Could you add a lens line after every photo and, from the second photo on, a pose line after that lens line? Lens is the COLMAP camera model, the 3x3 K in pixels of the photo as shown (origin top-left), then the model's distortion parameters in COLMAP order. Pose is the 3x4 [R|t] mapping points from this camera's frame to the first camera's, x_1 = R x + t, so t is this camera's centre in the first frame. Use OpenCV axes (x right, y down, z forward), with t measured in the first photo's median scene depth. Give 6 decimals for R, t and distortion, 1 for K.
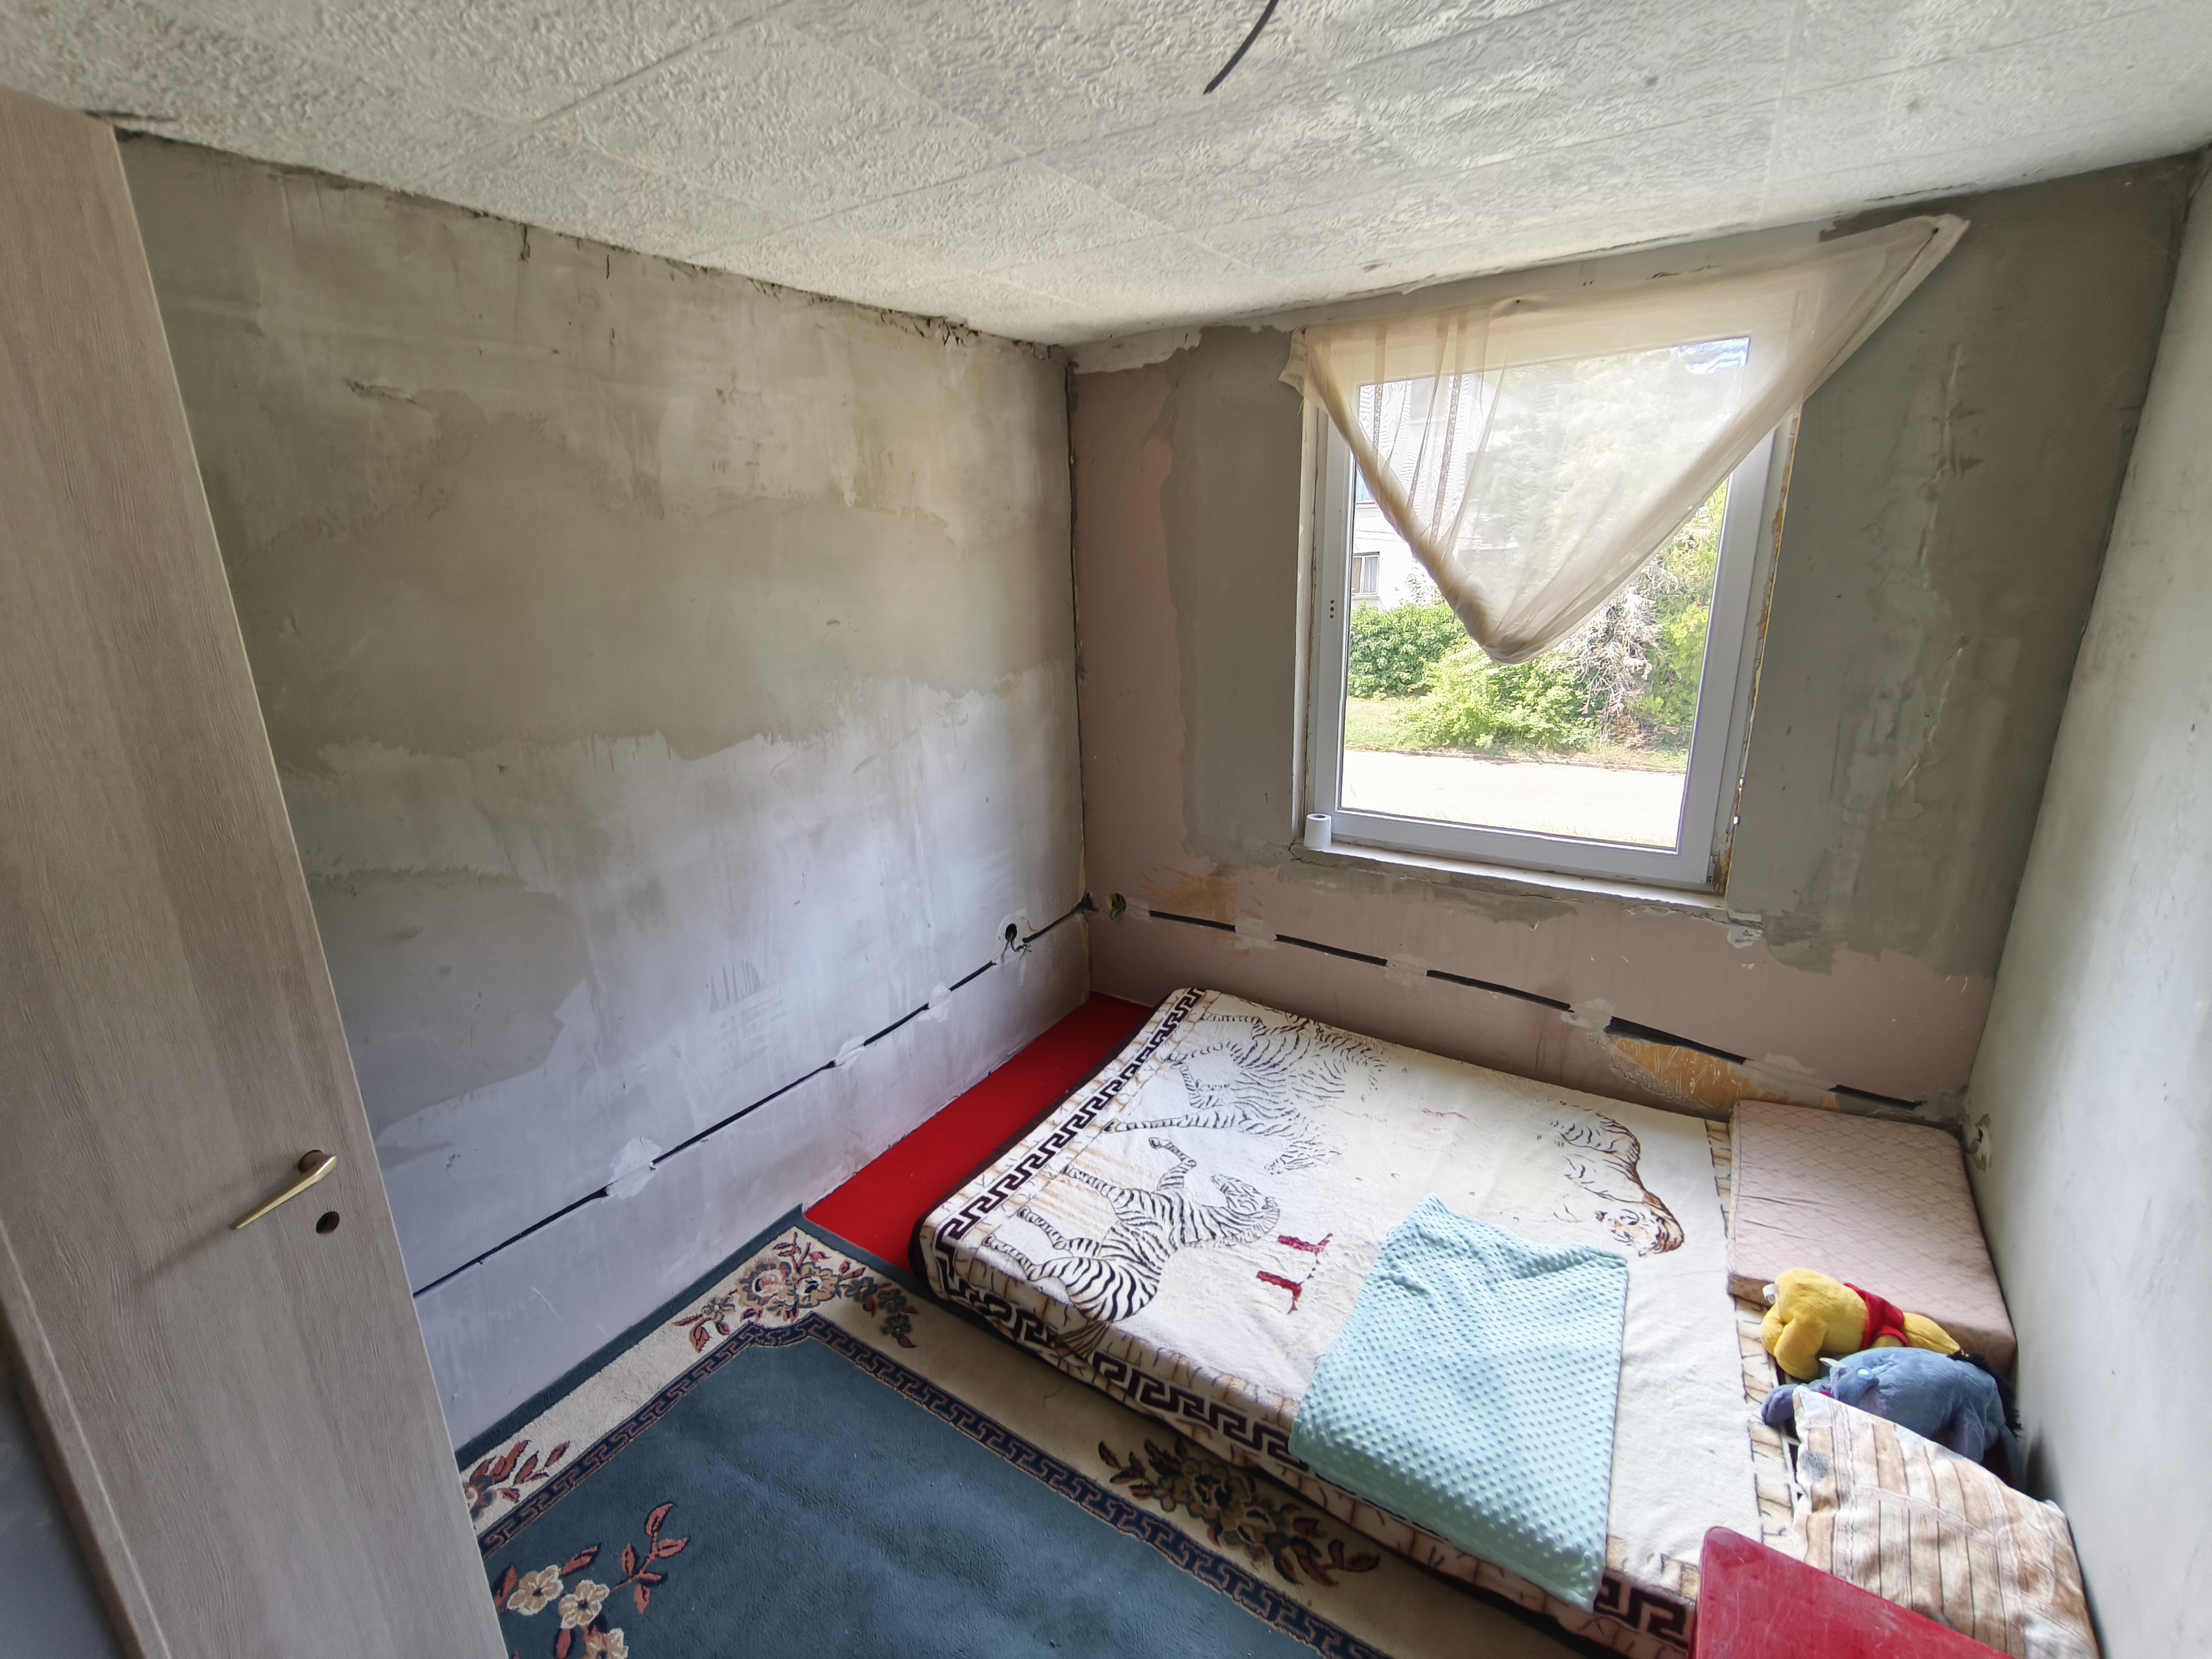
lens RADIAL K [[974.6, 0, 1106.0], [0, 974.6, 829.5], [0, 0, 1]] dist [-0.002108, -0.000917]
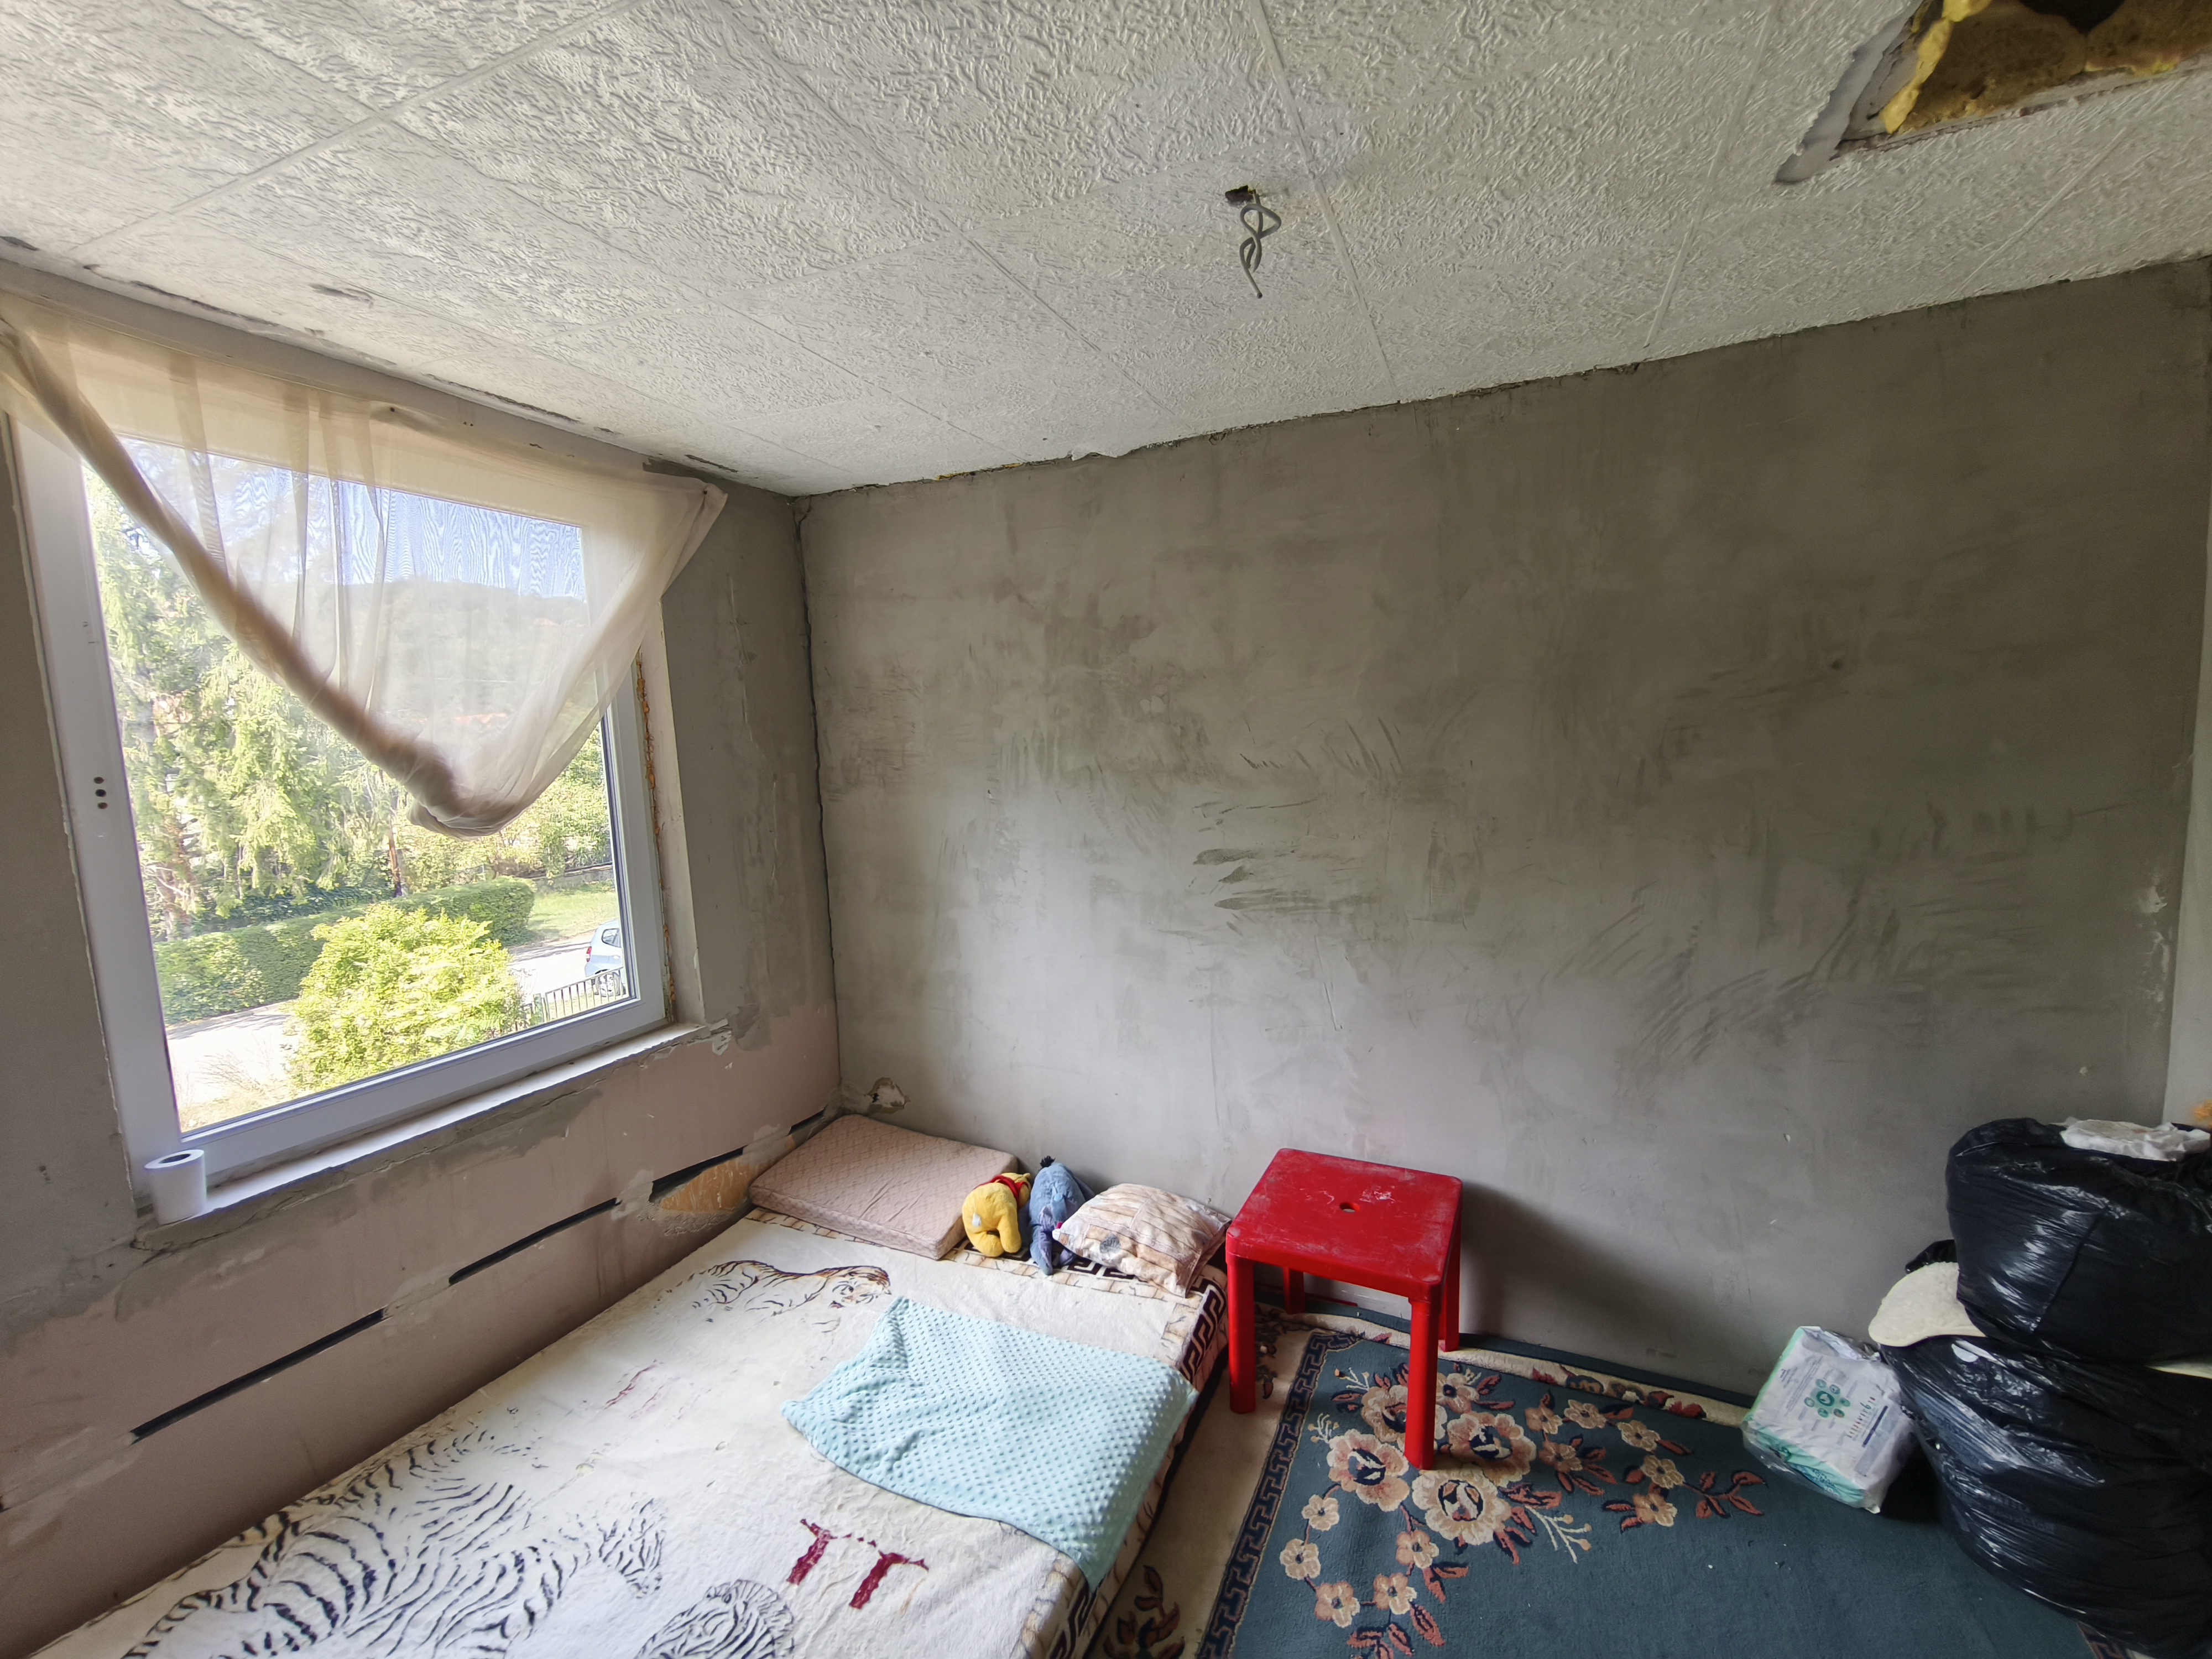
lens RADIAL K [[960.8, 0, 1106.0], [0, 960.8, 829.5], [0, 0, 1]] dist [-0.001657, -0.000286]
pose [[-0.191855, -0.048136, 0.980242, -0.532167], [0.316313, 0.942466, 0.108190, -0.106514], [-0.929052, 0.330820, -0.165590, 0.716813]]
